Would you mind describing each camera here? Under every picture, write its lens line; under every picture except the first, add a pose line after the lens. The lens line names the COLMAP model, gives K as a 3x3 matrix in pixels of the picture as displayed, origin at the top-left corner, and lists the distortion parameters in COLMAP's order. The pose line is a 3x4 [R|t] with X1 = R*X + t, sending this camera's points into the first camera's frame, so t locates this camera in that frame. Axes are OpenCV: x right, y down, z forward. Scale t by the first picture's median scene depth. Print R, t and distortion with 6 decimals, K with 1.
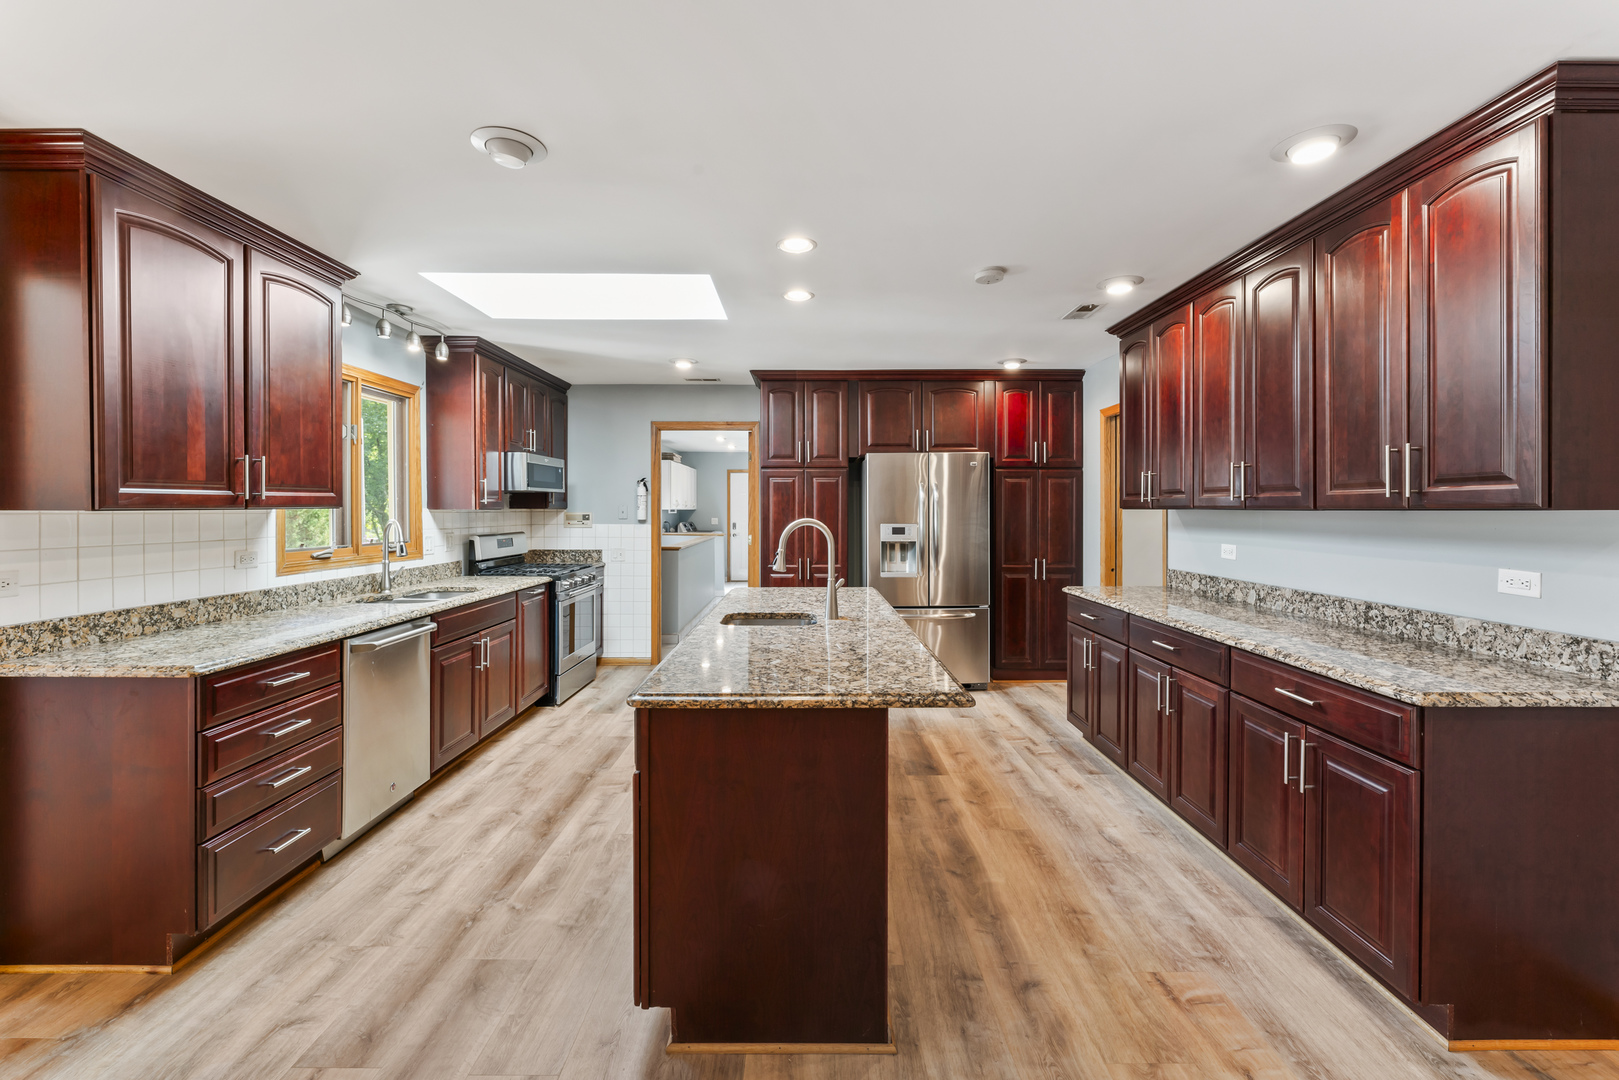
lens RADIAL K [[679.4, 0, 805.4], [0, 679.4, 510.1], [0, 0, 1]] dist [-0.005448, 0.002449]
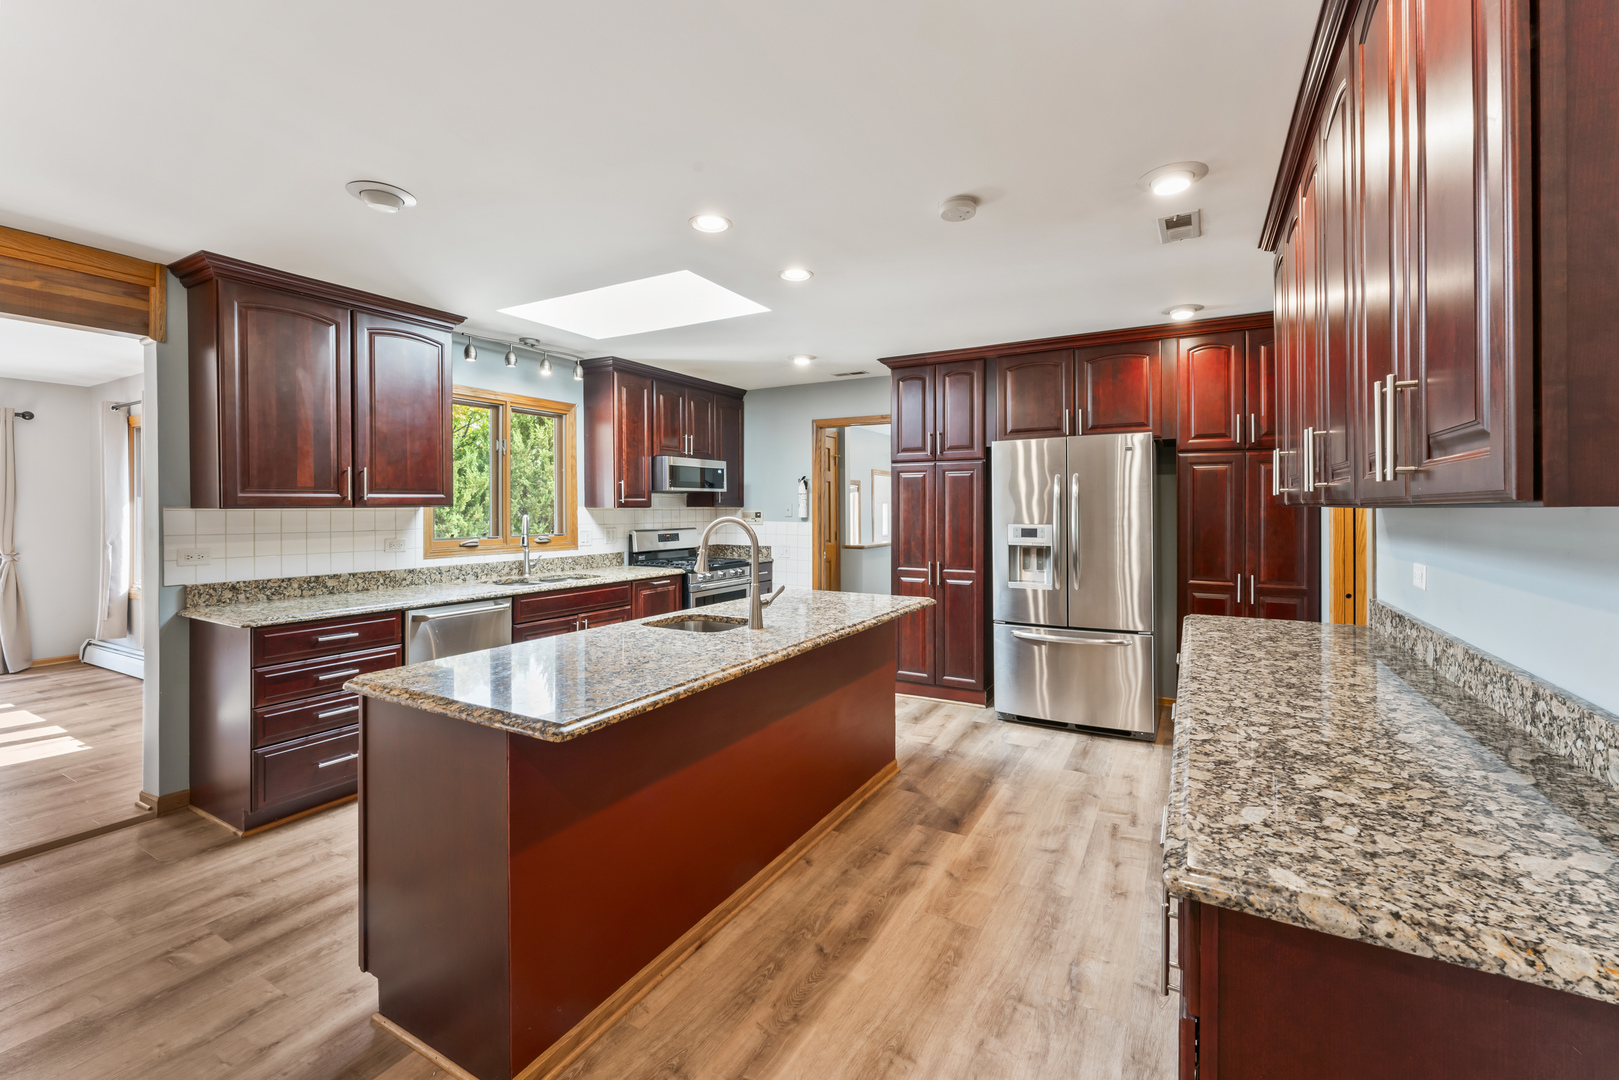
lens RADIAL K [[679.4, 0, 804.5], [0, 679.4, 505.5], [0, 0, 1]] dist [-0.005448, 0.002449]
pose [[0.869145, -0.002306, -0.494552, 0.480581], [0.000436, 0.999992, -0.003896, 0.000120], [0.494557, 0.003171, 0.869139, 0.217518]]
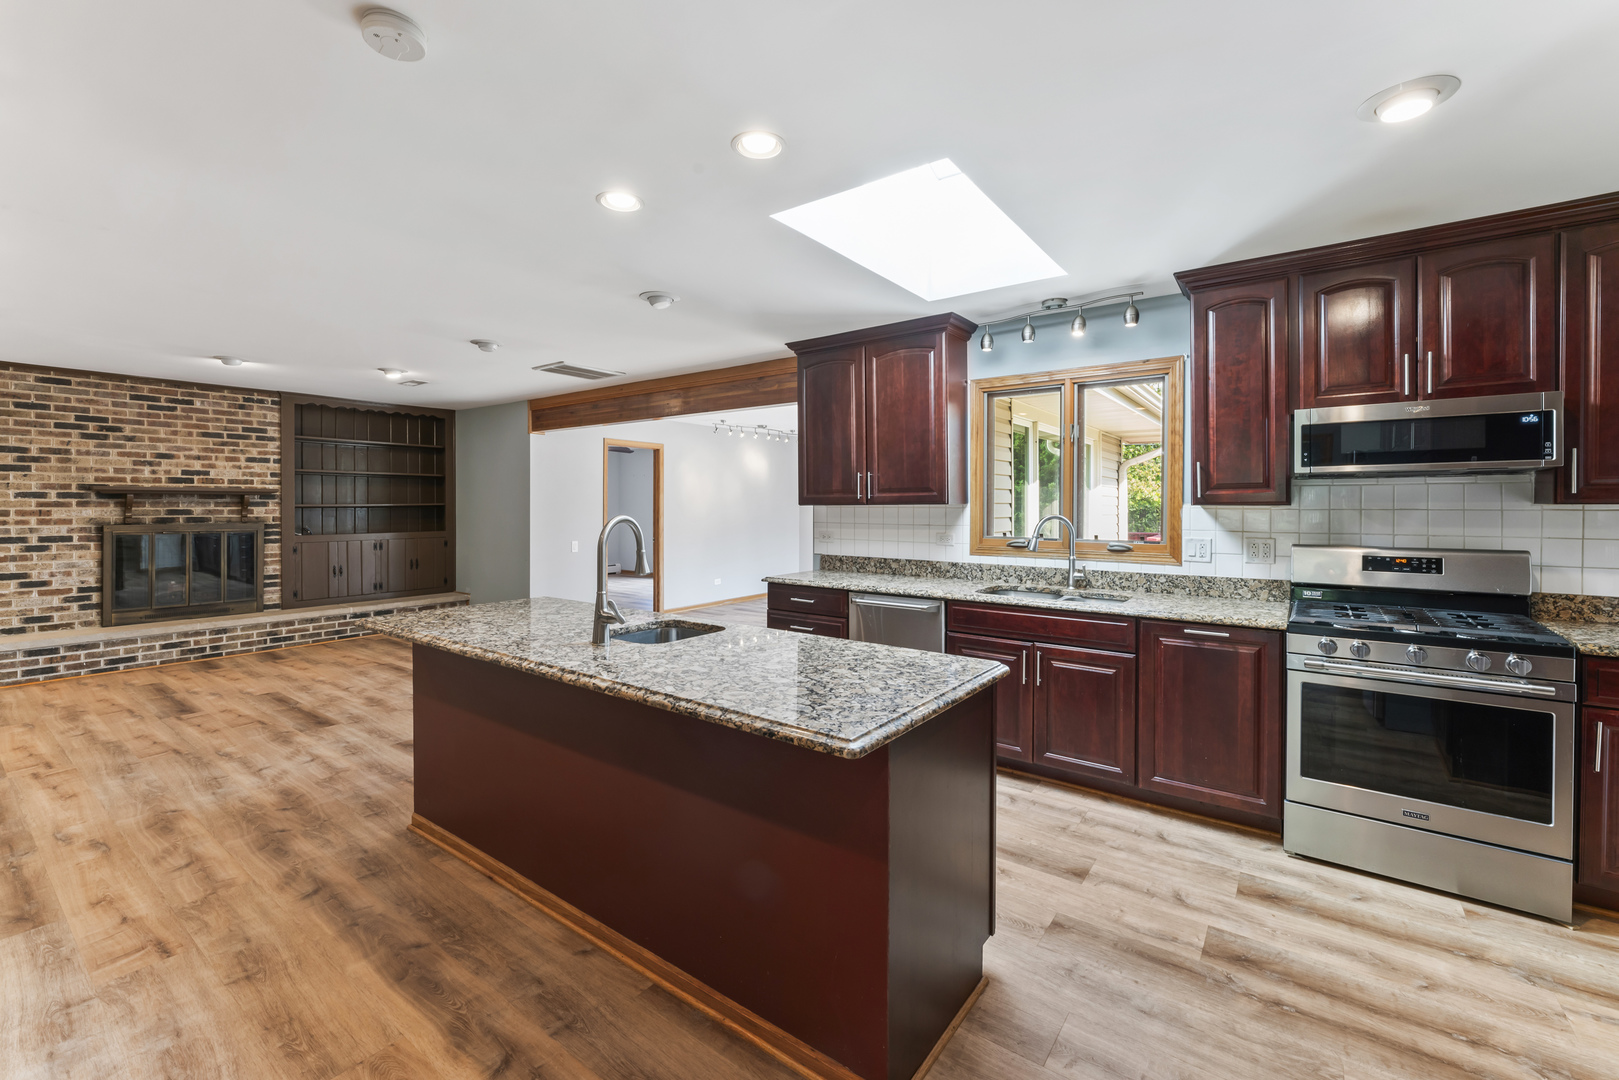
lens RADIAL K [[679.4, 0, 808.4], [0, 679.4, 513.3], [0, 0, 1]] dist [-0.005448, 0.002449]
pose [[-0.591909, 0.008784, -0.805957, 0.470326], [-0.001889, 0.999923, 0.012285, -0.000348], [0.806003, 0.008794, -0.591846, 1.469832]]
